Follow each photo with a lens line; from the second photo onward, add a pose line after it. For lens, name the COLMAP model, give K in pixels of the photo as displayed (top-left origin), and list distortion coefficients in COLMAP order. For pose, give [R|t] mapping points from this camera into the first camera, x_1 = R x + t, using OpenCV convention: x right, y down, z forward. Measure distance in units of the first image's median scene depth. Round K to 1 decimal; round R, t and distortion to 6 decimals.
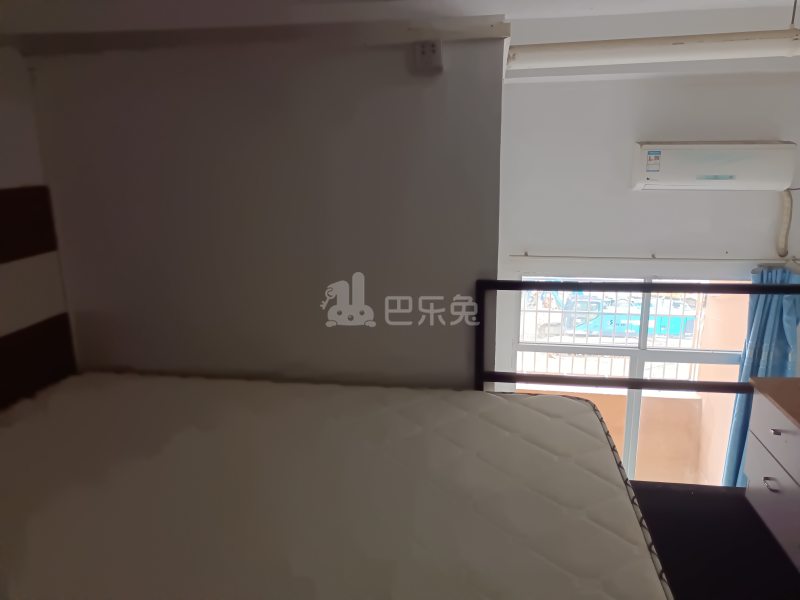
lens RADIAL K [[591.8, 0, 396.8], [0, 591.8, 304.9], [0, 0, 1]] dist [0.088129, -0.136601]
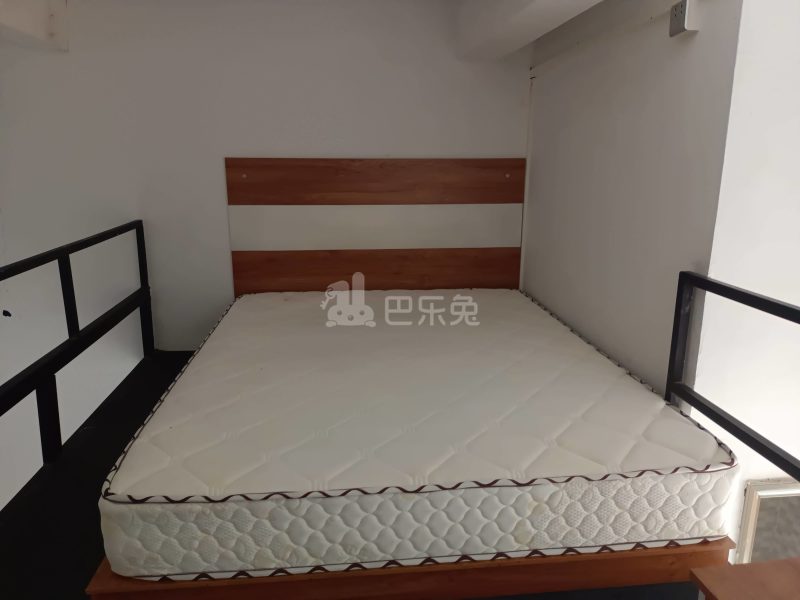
lens RADIAL K [[591.8, 0, 396.8], [0, 591.8, 304.9], [0, 0, 1]] dist [0.088129, -0.136601]
pose [[0.257130, 0.245308, -0.934724, 0.806006], [-0.226252, 0.955644, 0.188560, -0.063881], [0.939518, 0.162998, 0.301226, 0.348018]]
